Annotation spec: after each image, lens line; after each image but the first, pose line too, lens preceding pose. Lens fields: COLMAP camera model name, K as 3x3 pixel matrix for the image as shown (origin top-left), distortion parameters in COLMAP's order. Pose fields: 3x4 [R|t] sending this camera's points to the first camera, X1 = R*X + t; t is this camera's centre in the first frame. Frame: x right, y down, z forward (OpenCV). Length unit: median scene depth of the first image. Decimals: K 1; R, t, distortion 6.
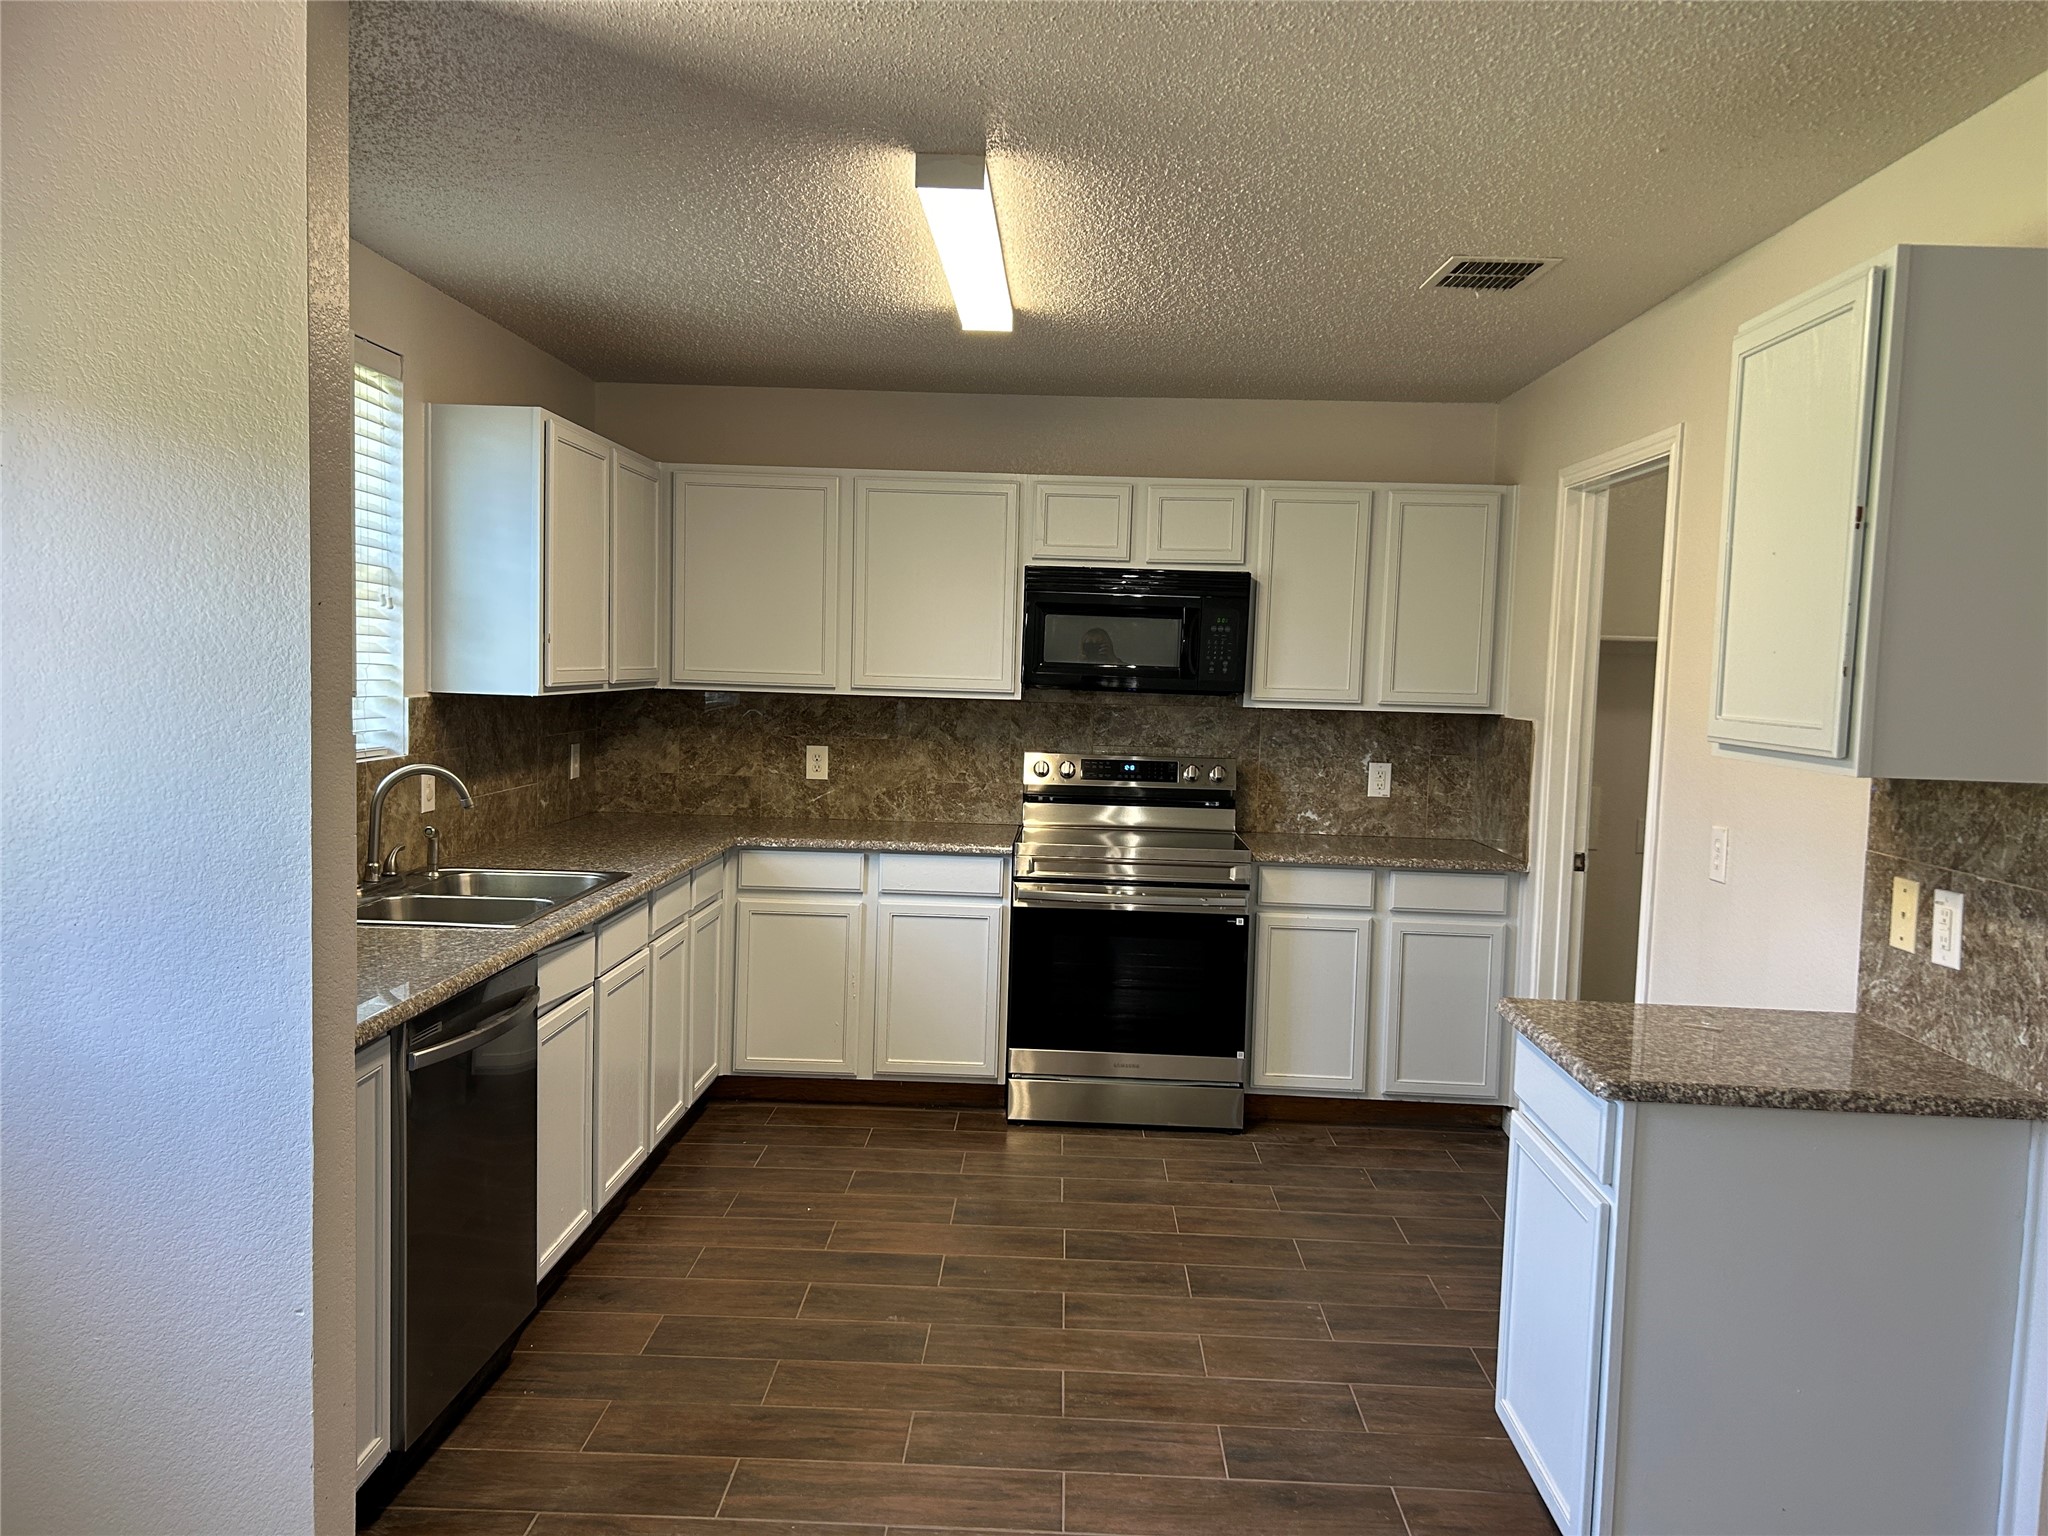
lens RADIAL K [[1537.3, 0, 1028.1], [0, 1537.3, 779.3], [0, 0, 1]] dist [0.139901, -0.231947]
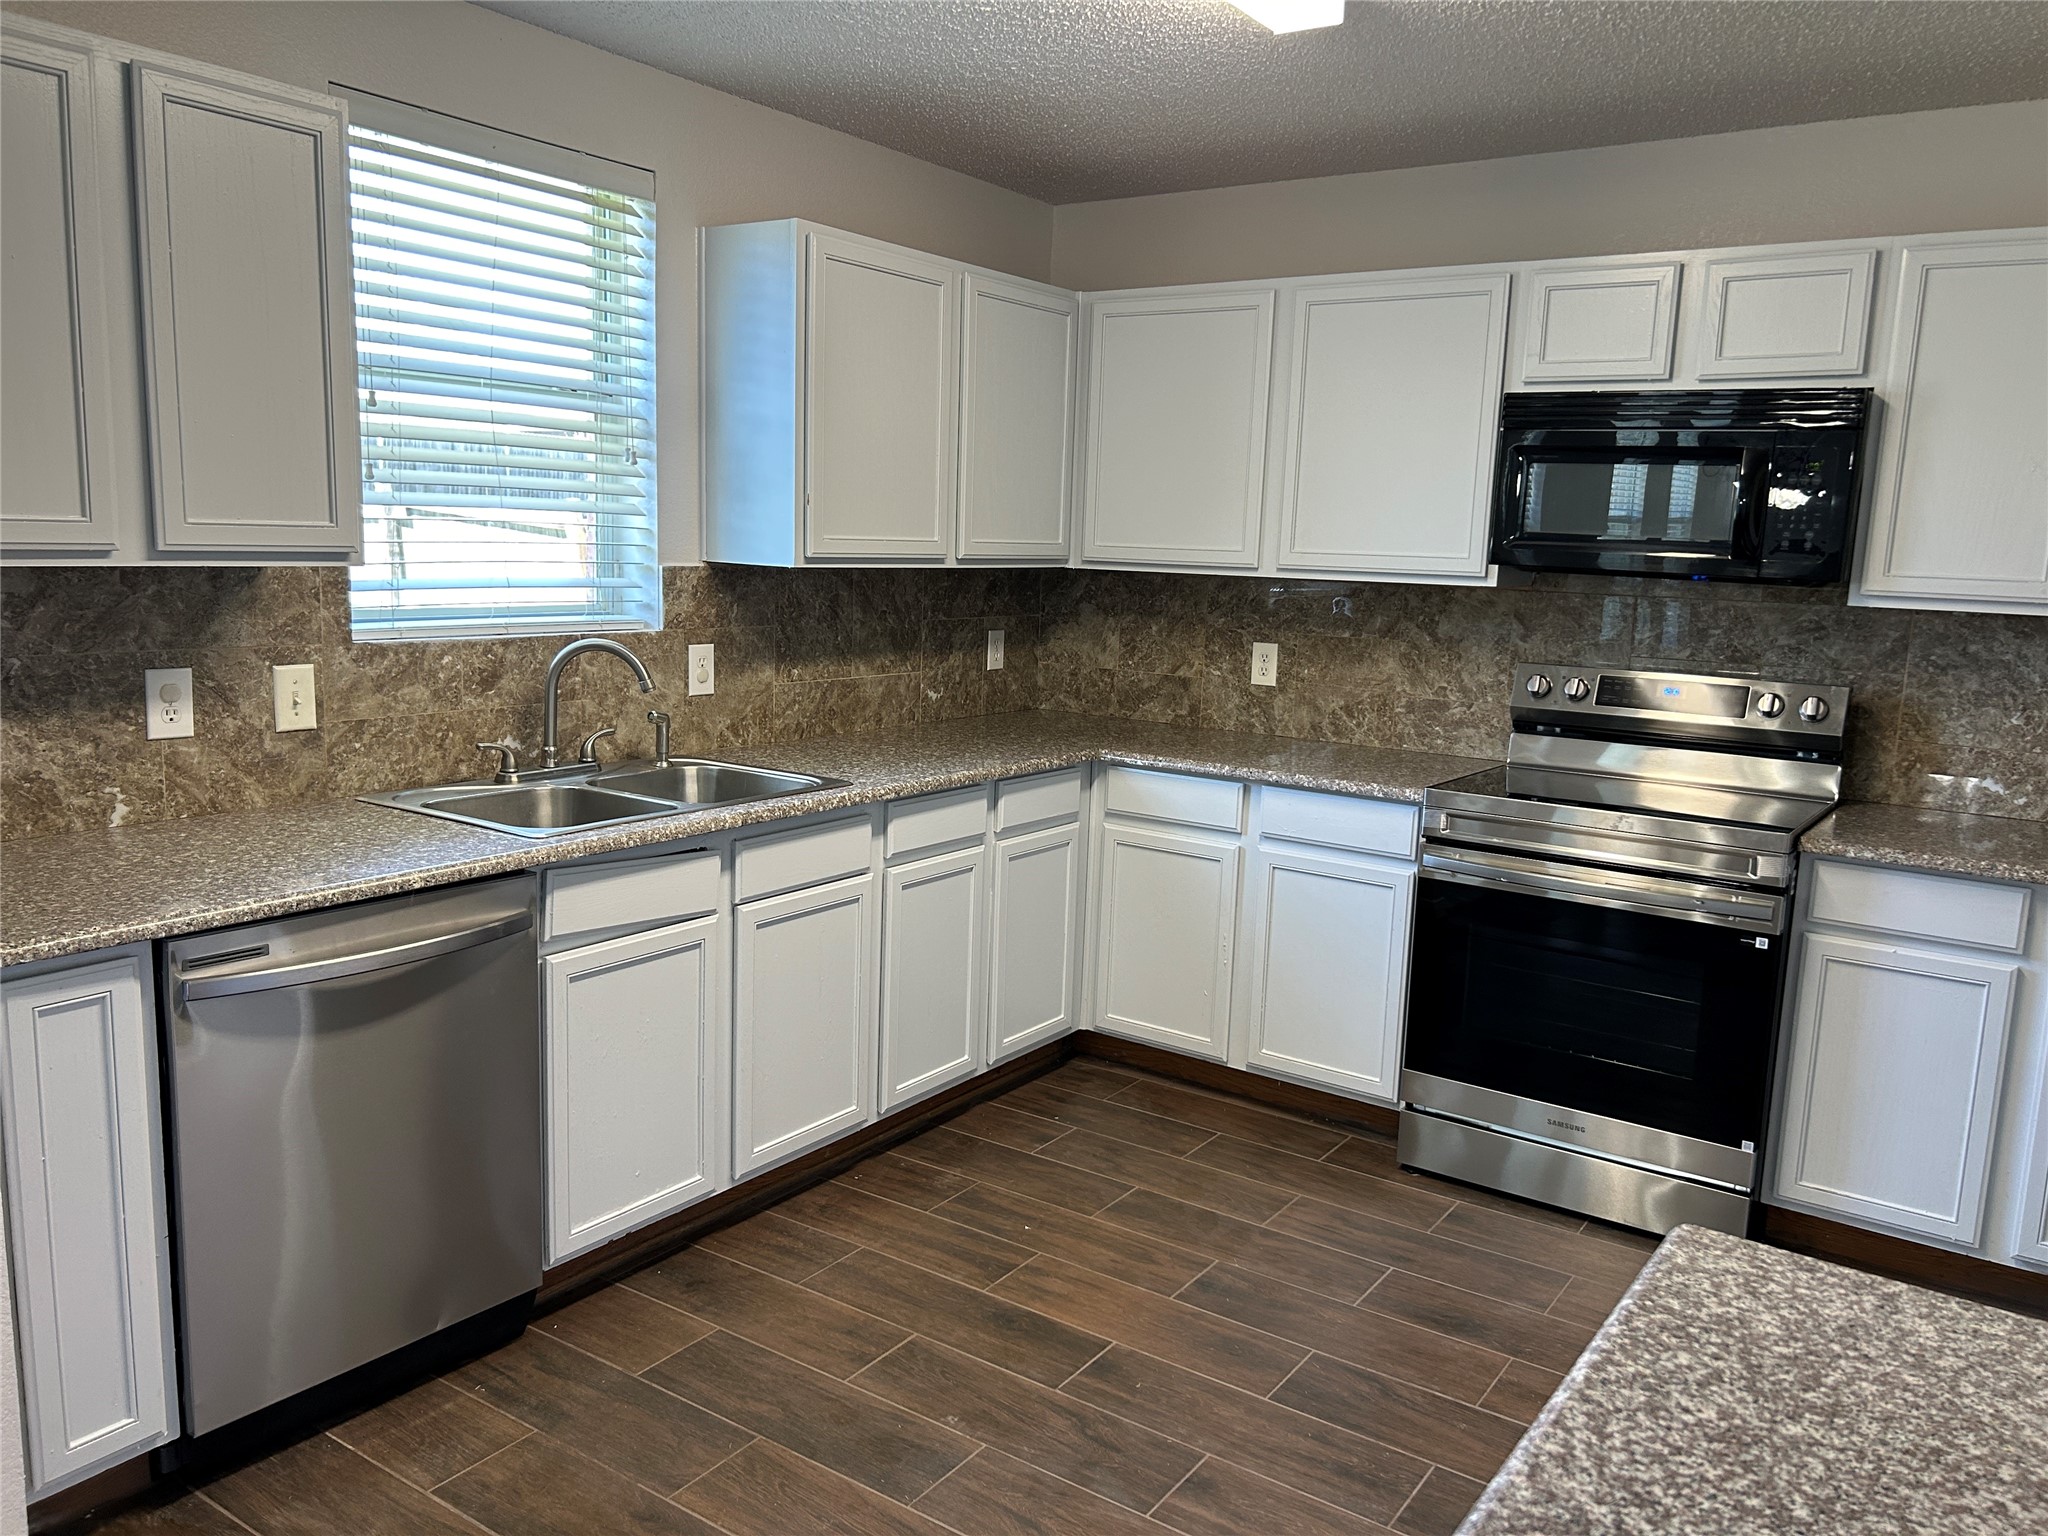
lens RADIAL K [[1537.3, 0, 1028.1], [0, 1537.3, 779.3], [0, 0, 1]] dist [0.139901, -0.231947]
pose [[0.839119, 0.087708, -0.536831, 0.208010], [-0.052563, 0.995371, 0.080464, -0.010019], [0.541403, -0.039301, 0.839844, 0.277037]]
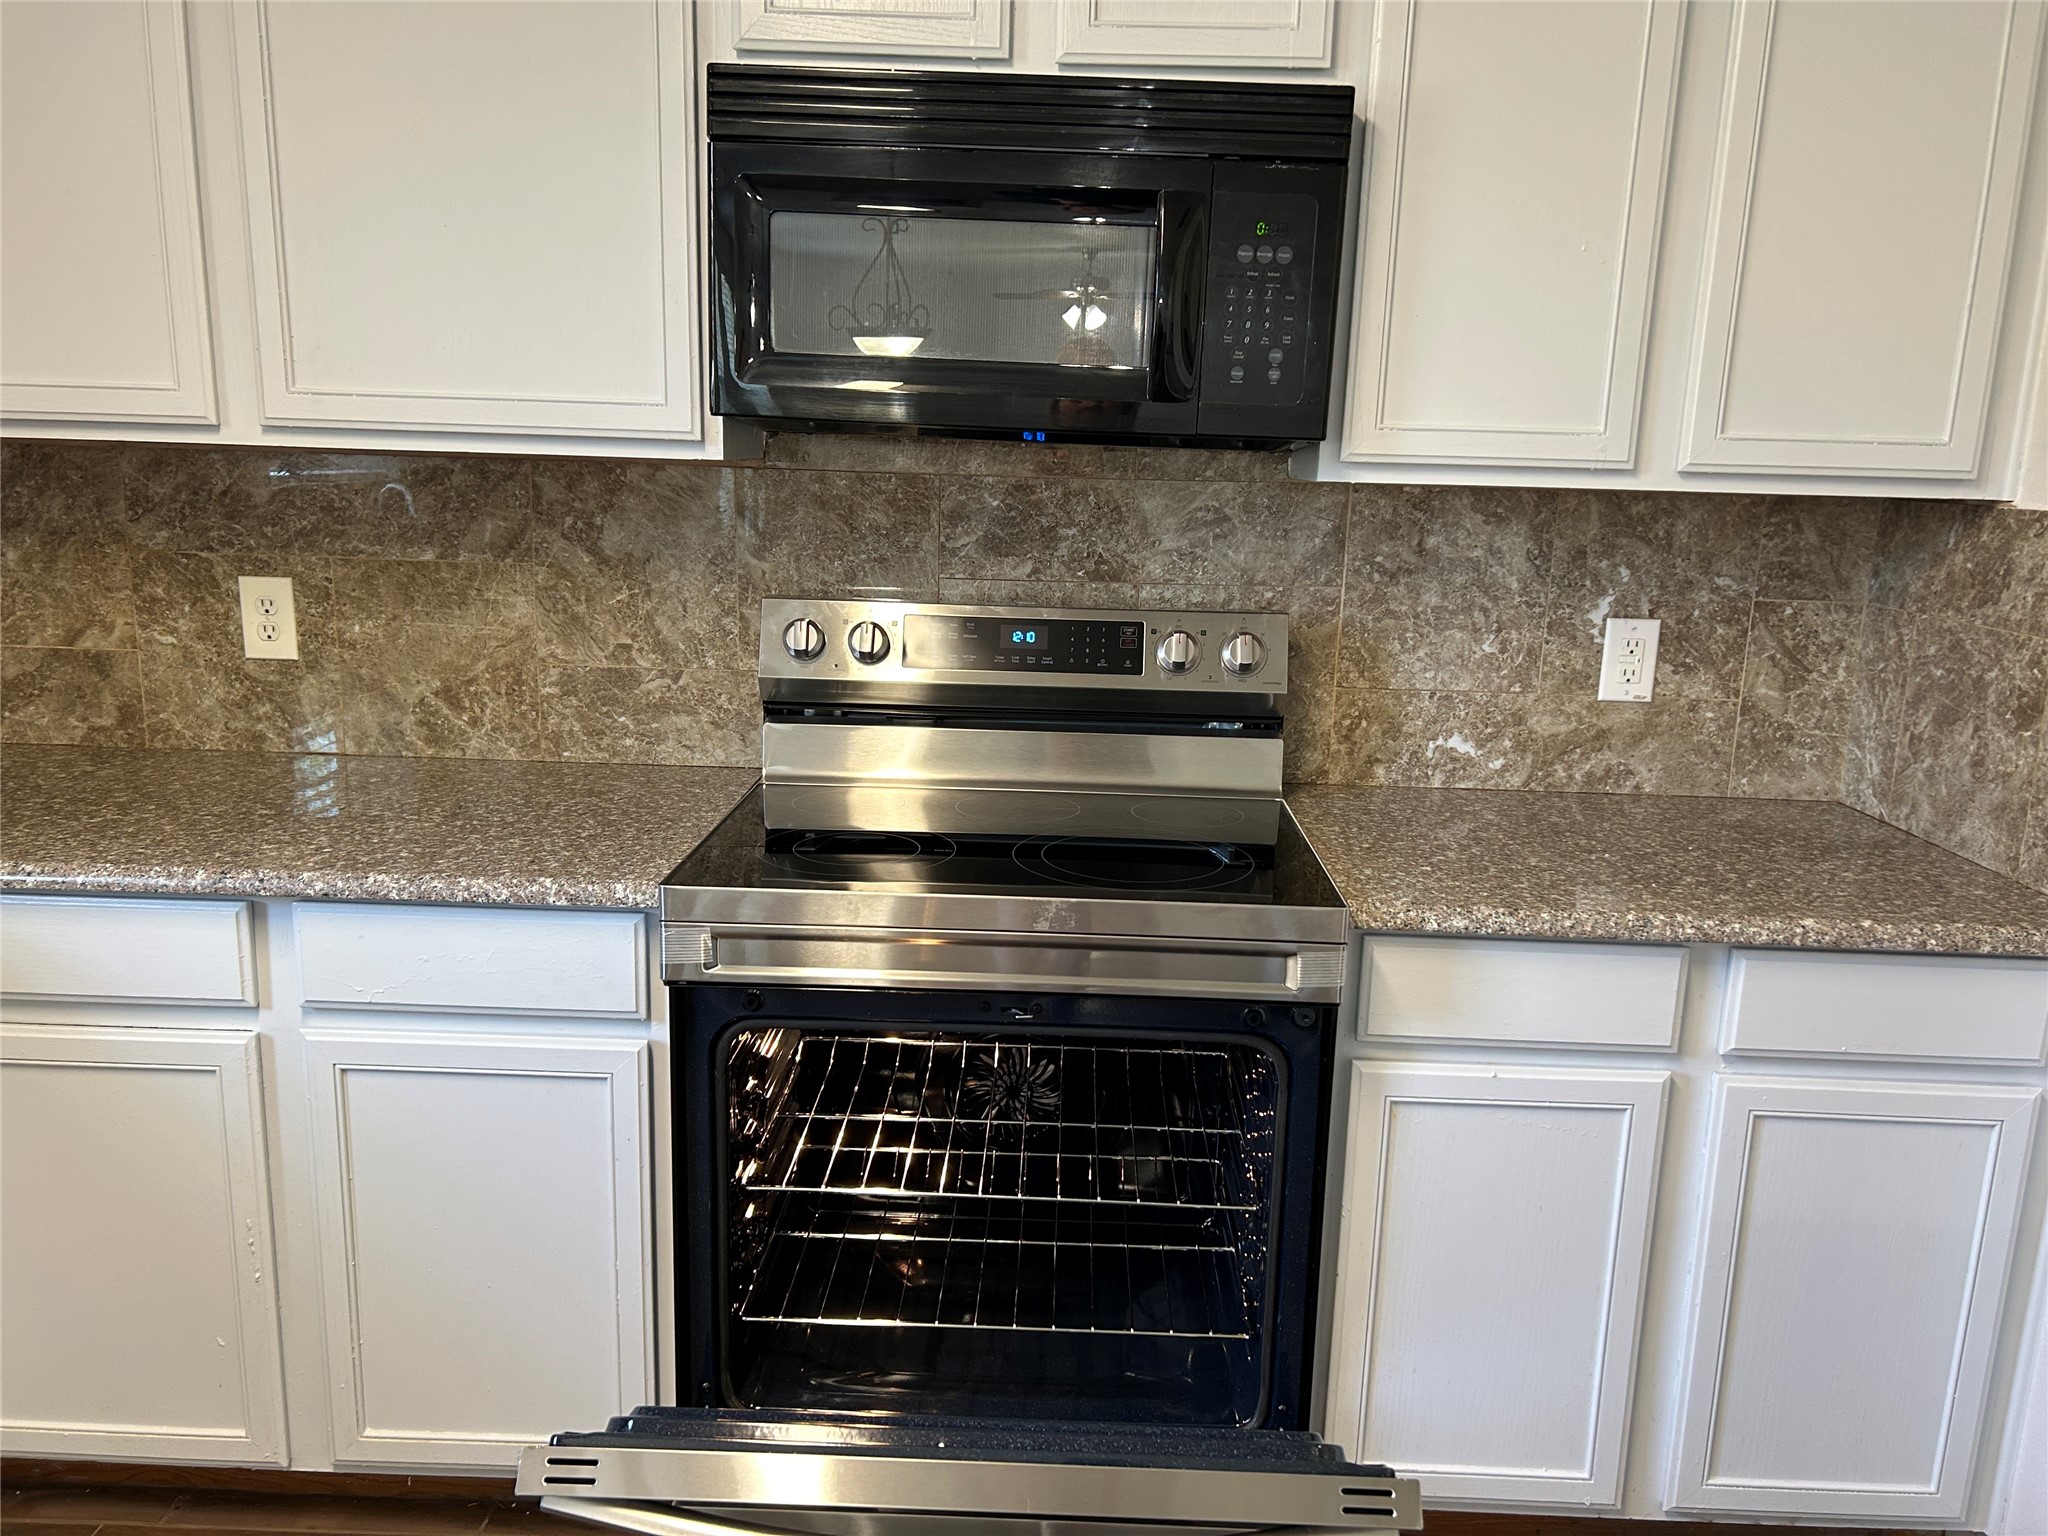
lens RADIAL K [[1557.5, 0, 1029.6], [0, 1557.5, 784.2], [0, 0, 1]] dist [0.042254, -0.030890]
pose [[0.999911, -0.003165, 0.012957, 0.064662], [0.001321, 0.990167, 0.139887, -0.027059], [-0.013272, -0.139858, 0.990083, 0.615120]]
